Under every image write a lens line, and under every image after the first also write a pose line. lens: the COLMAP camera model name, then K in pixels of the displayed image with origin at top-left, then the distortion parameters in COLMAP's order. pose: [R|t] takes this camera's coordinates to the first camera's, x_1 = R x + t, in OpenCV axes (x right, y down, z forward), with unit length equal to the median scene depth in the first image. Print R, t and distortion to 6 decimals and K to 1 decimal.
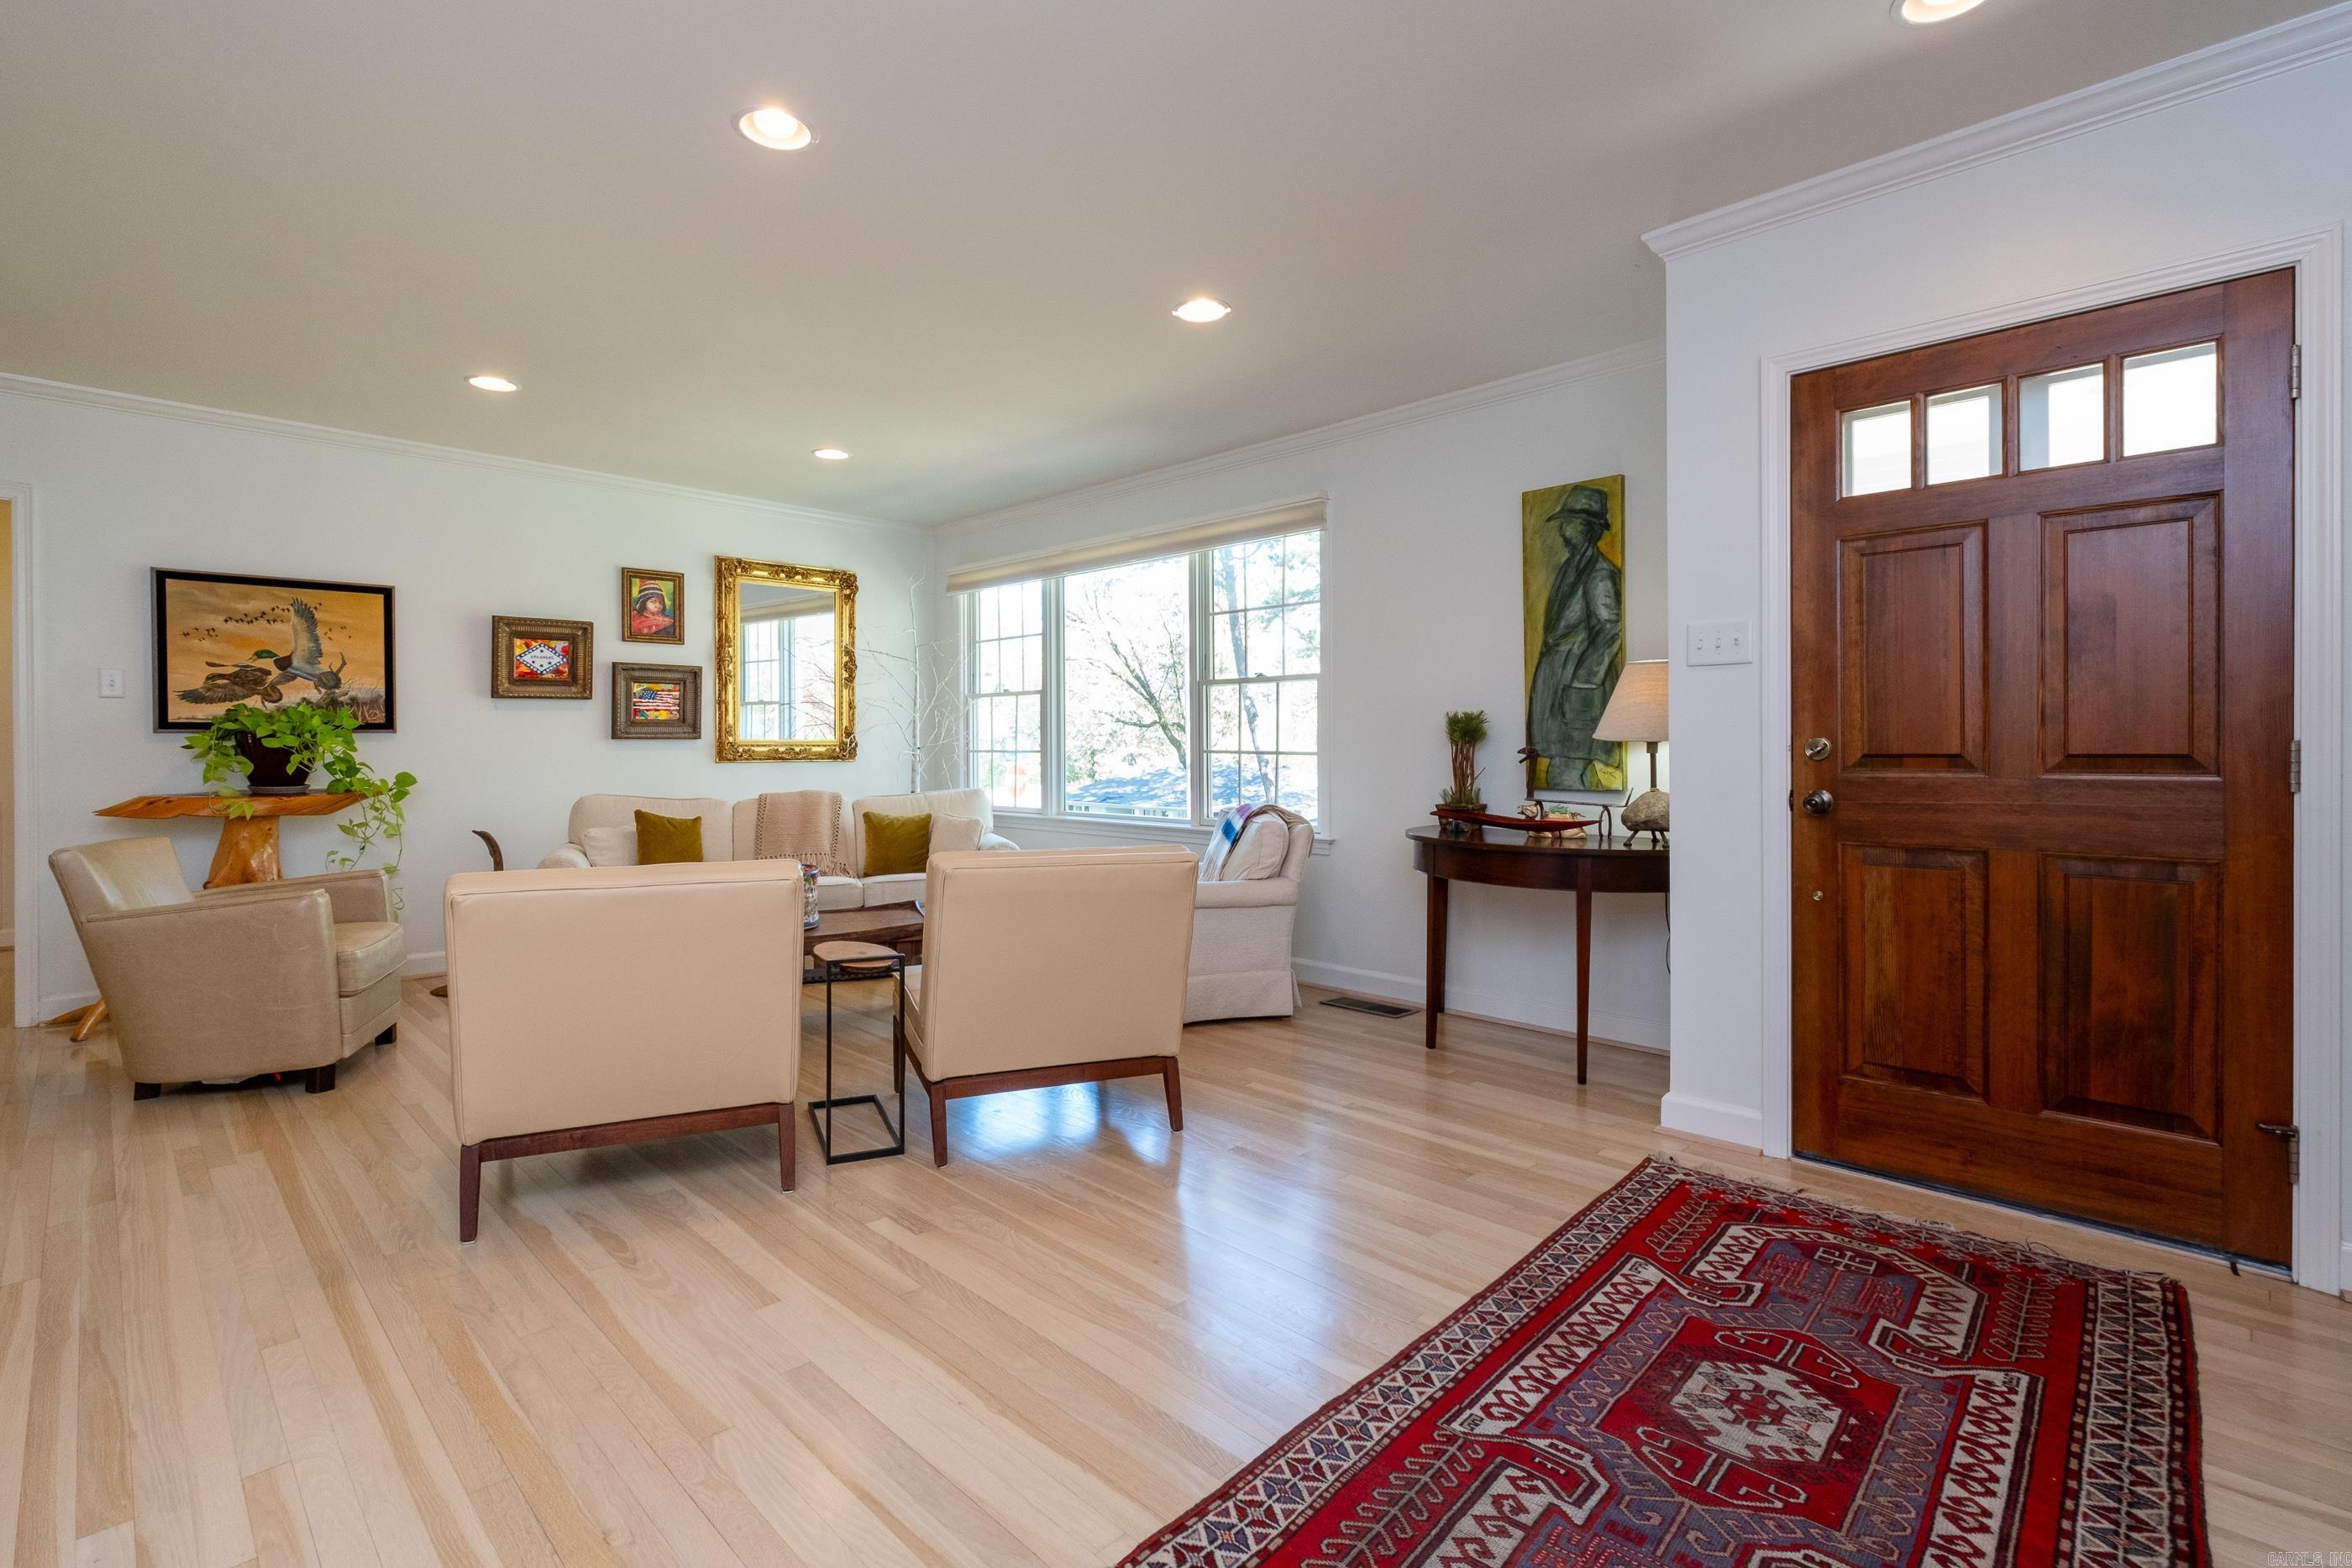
lens RADIAL K [[1079.6, 0, 1152.2], [0, 1079.6, 752.2], [0, 0, 1]] dist [-0.002015, -0.000427]
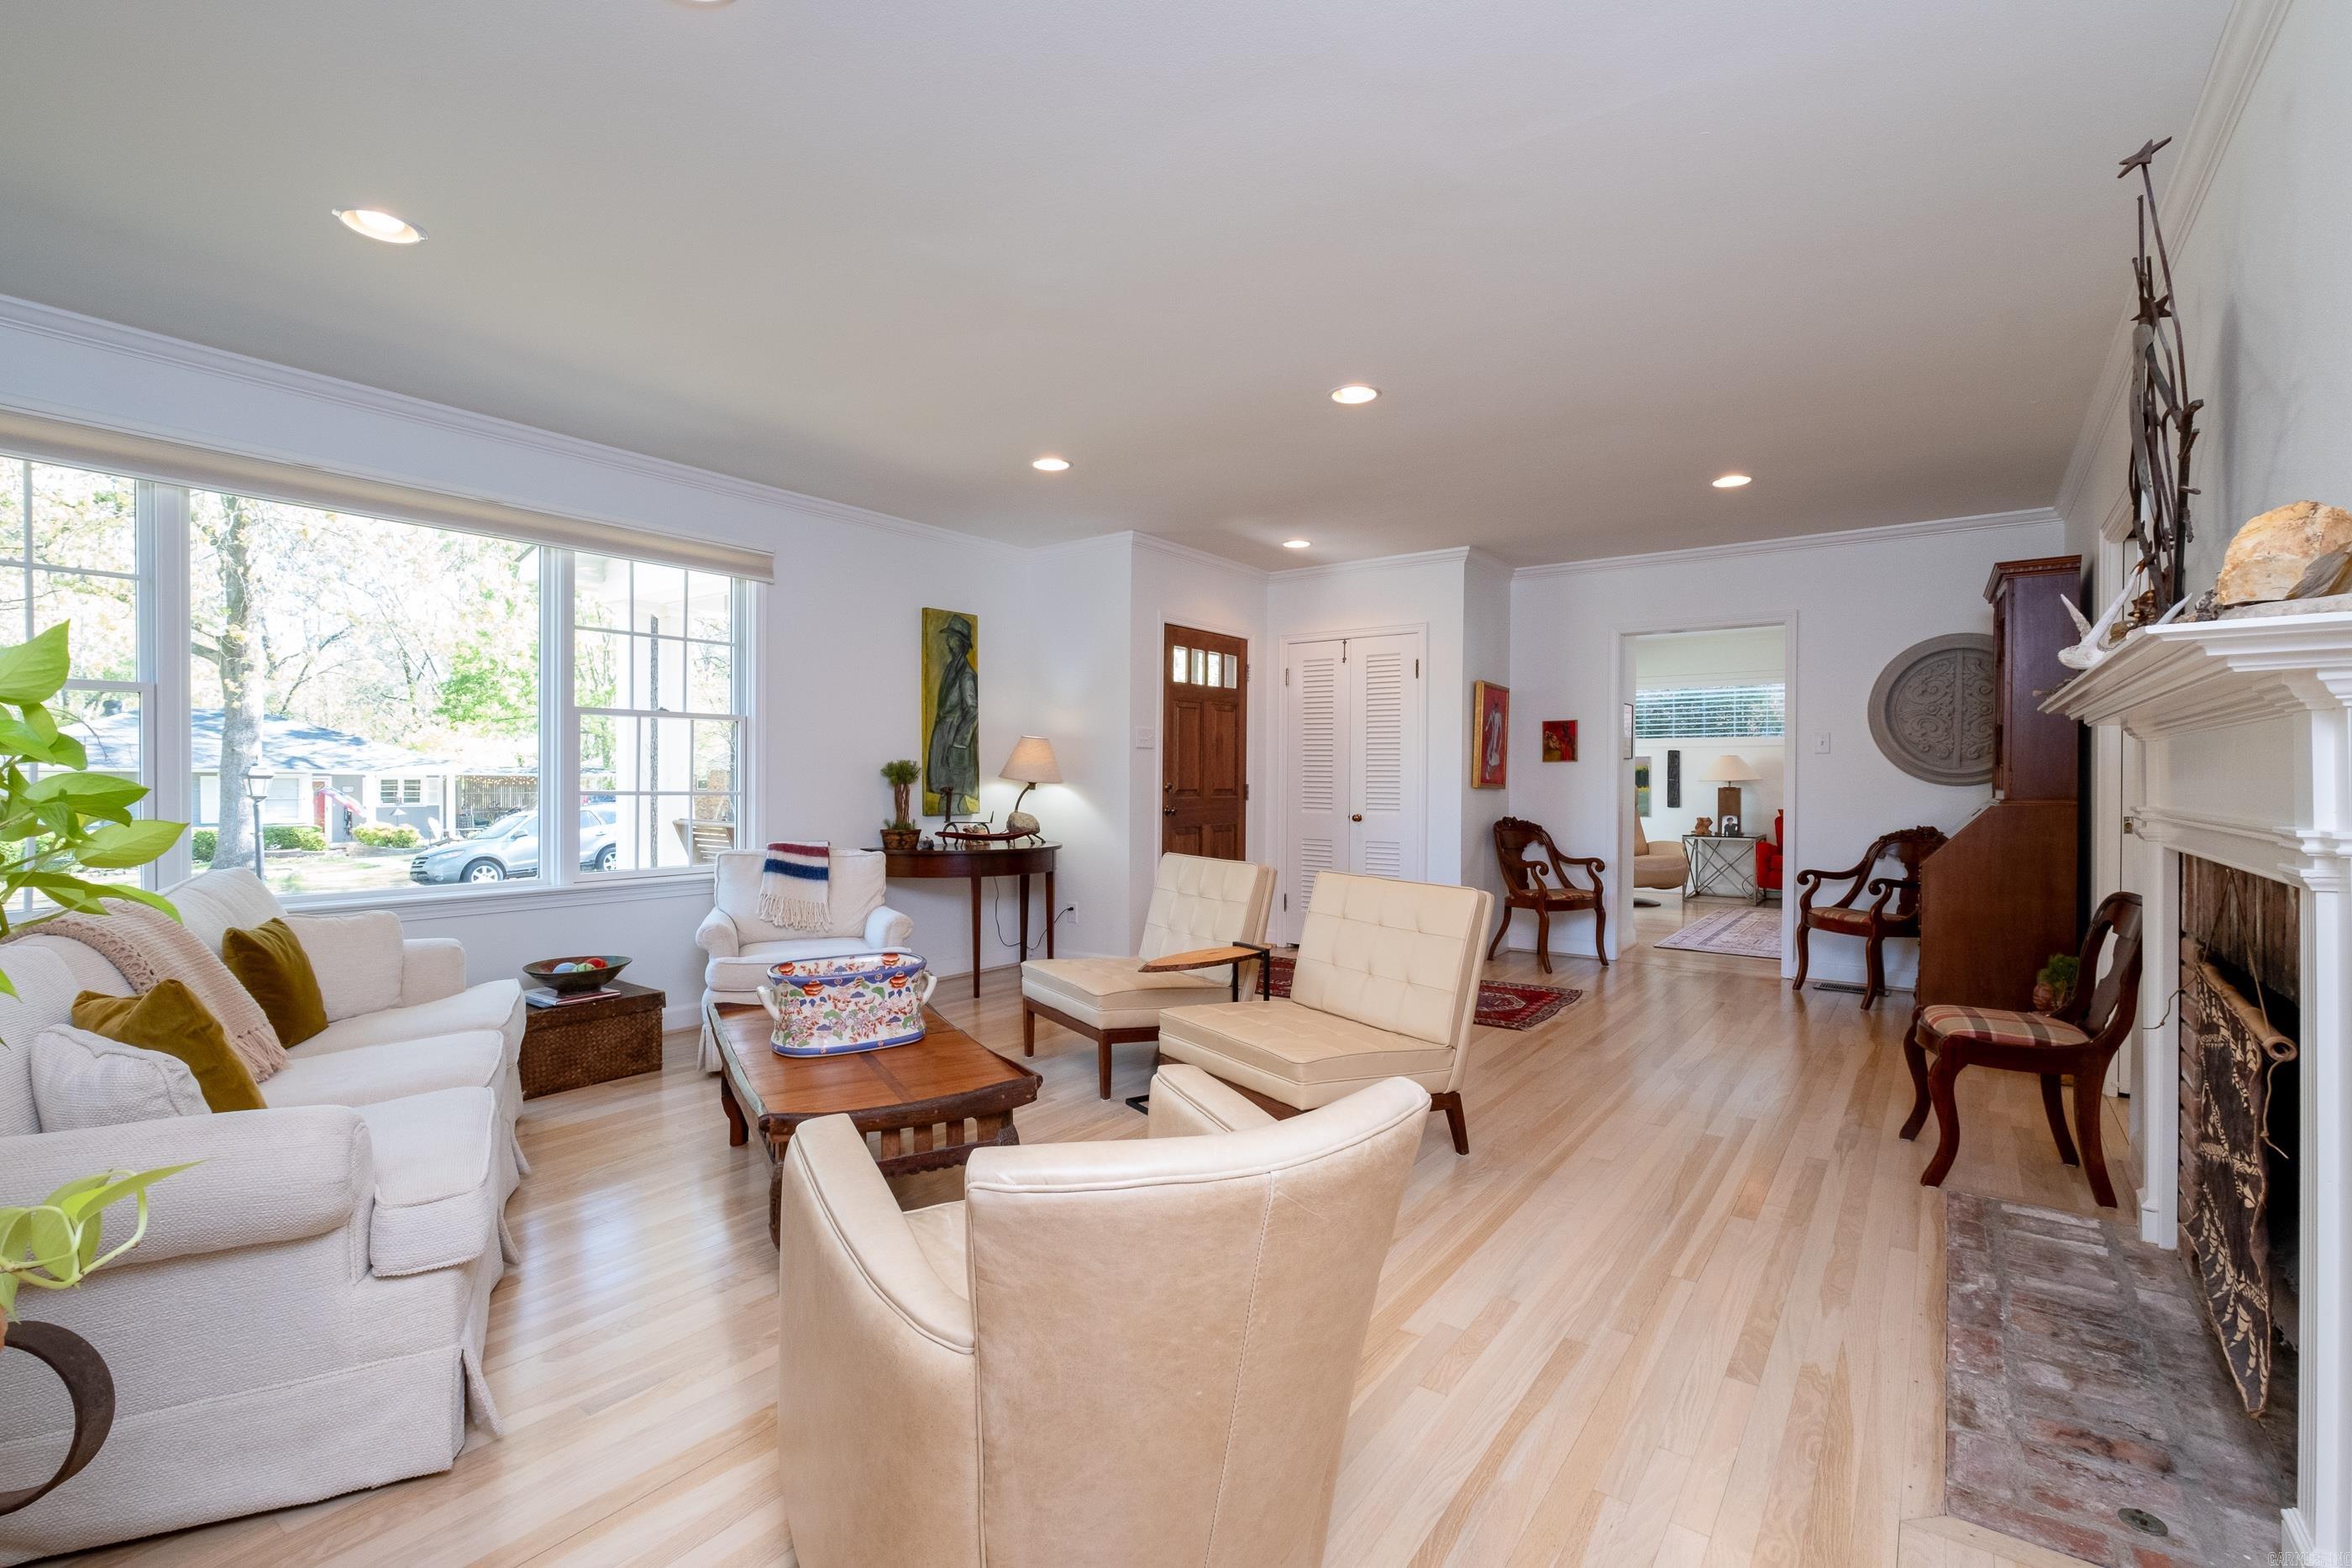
lens RADIAL K [[1026.0, 0, 1189.2], [0, 1026.0, 788.6], [0, 0, 1]] dist [-0.000286, -0.000060]
pose [[-0.156719, -0.010211, 0.987590, -1.033216], [-0.000974, 0.999948, 0.010185, -0.015627], [-0.987643, 0.000634, -0.156721, 0.856478]]
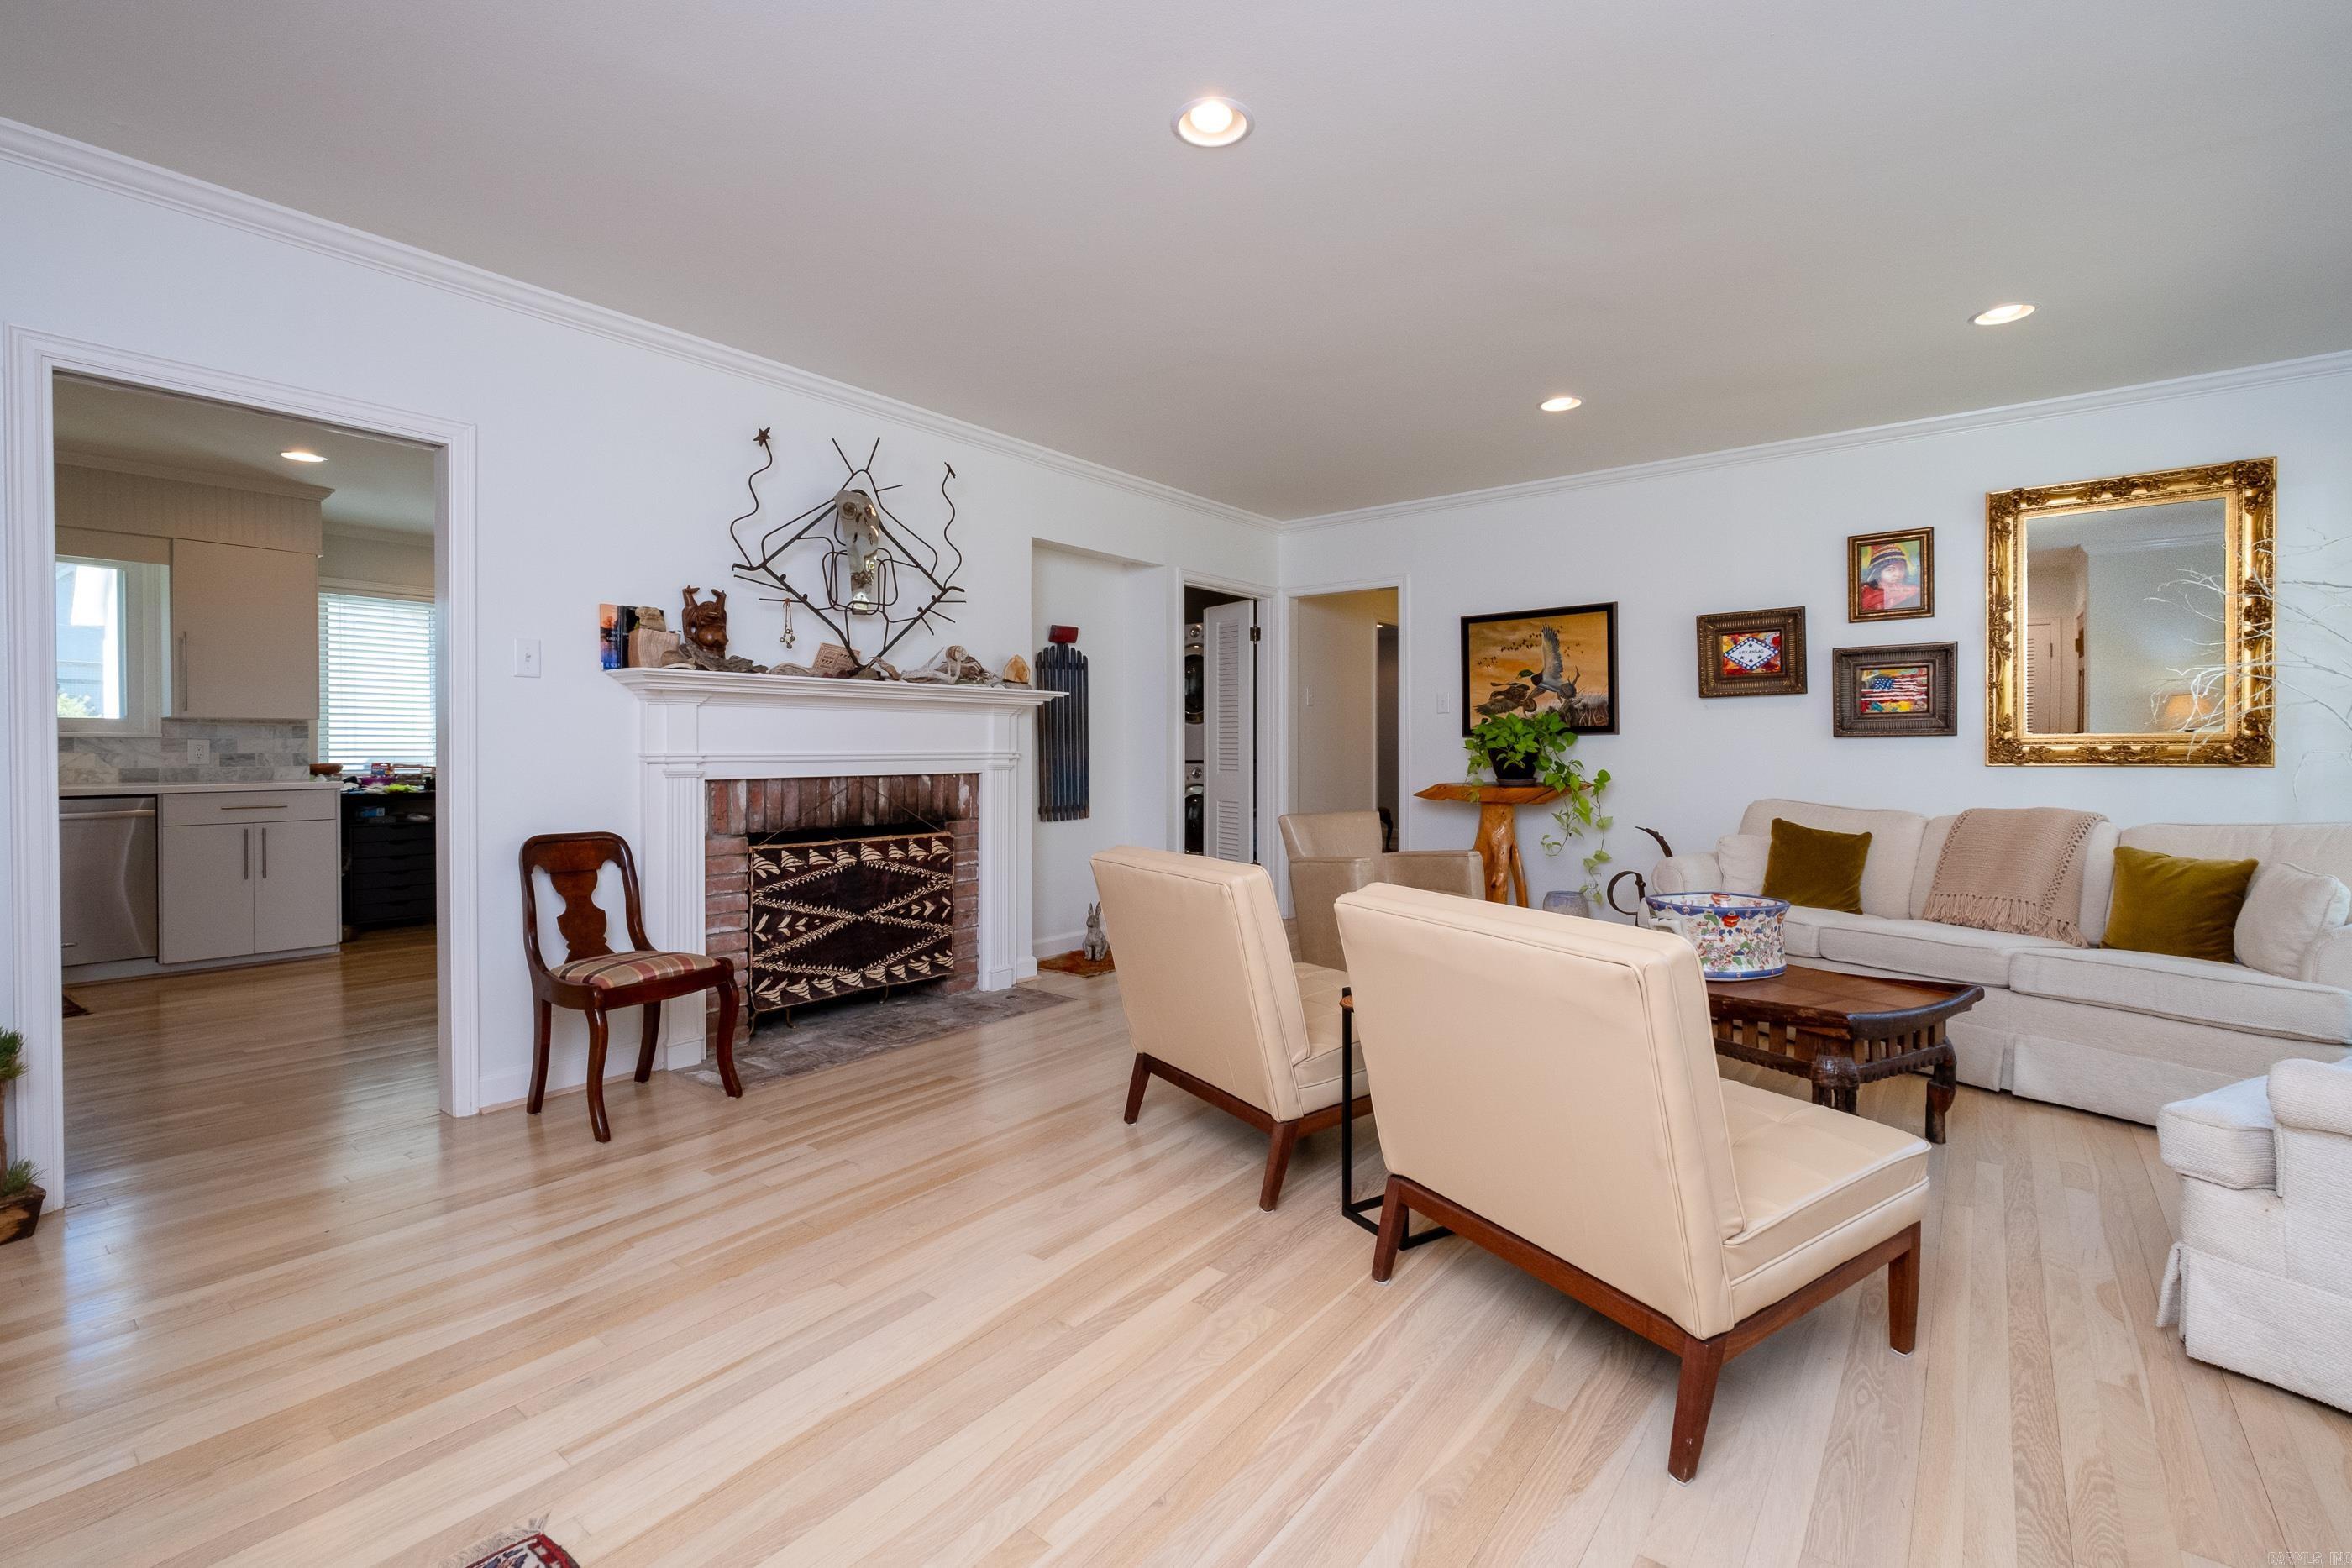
lens RADIAL K [[1039.4, 0, 1188.7], [0, 1039.4, 751.1], [0, 0, 1]] dist [-0.002949, -0.000308]
pose [[0.133986, 0.000277, -0.990983, 0.349408], [0.000041, 1.000000, 0.000286, -0.001127], [0.990983, -0.000079, 0.133986, 0.496677]]
